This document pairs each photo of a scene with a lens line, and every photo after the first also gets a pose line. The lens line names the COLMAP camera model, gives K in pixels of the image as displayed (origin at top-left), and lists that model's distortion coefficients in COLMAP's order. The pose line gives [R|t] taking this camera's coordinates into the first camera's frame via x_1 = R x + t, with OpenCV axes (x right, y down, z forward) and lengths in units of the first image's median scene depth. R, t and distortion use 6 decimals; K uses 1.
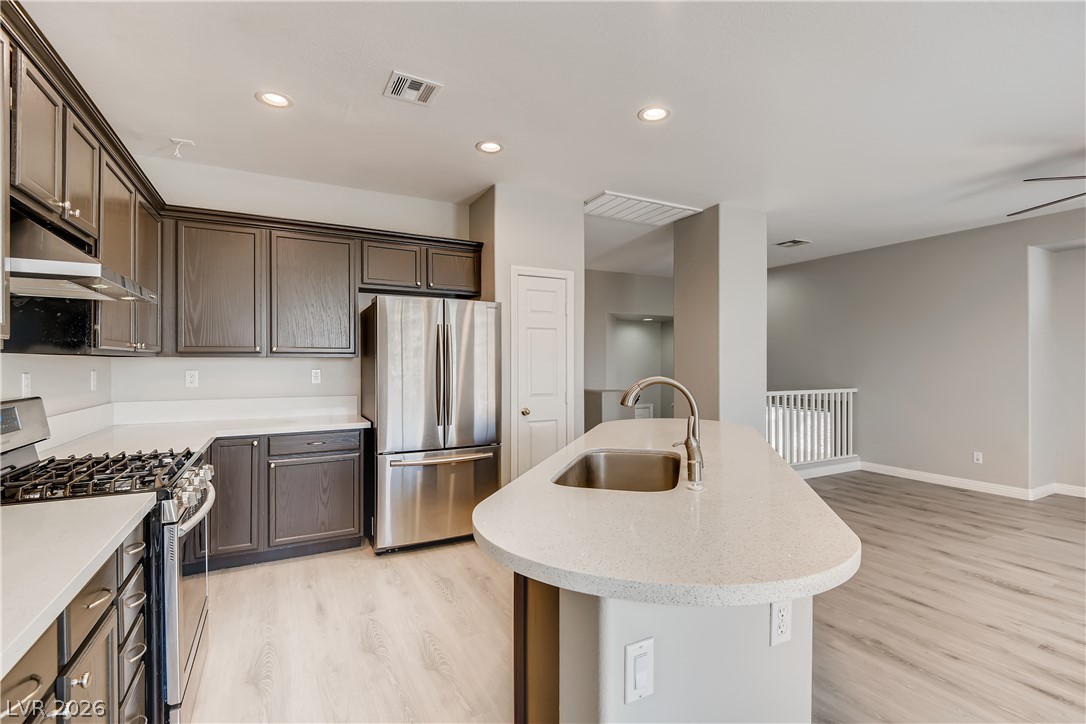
lens RADIAL K [[496.8, 0, 546.3], [0, 496.8, 361.2], [0, 0, 1]] dist [0.004856, -0.006826]
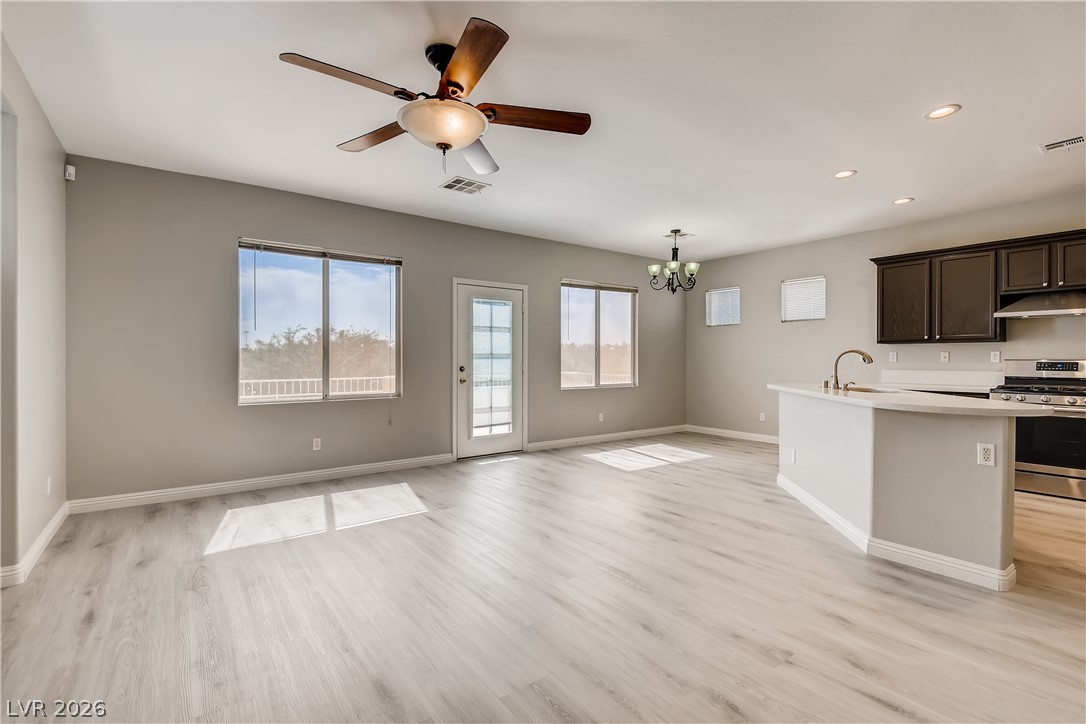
lens RADIAL K [[496.8, 0, 543.7], [0, 496.8, 359.8], [0, 0, 1]] dist [0.004856, -0.006826]
pose [[-0.988779, -0.001182, -0.149384, 0.939426], [-0.001090, 0.999999, -0.000701, 0.041132], [0.149385, -0.000530, -0.988779, 1.468410]]
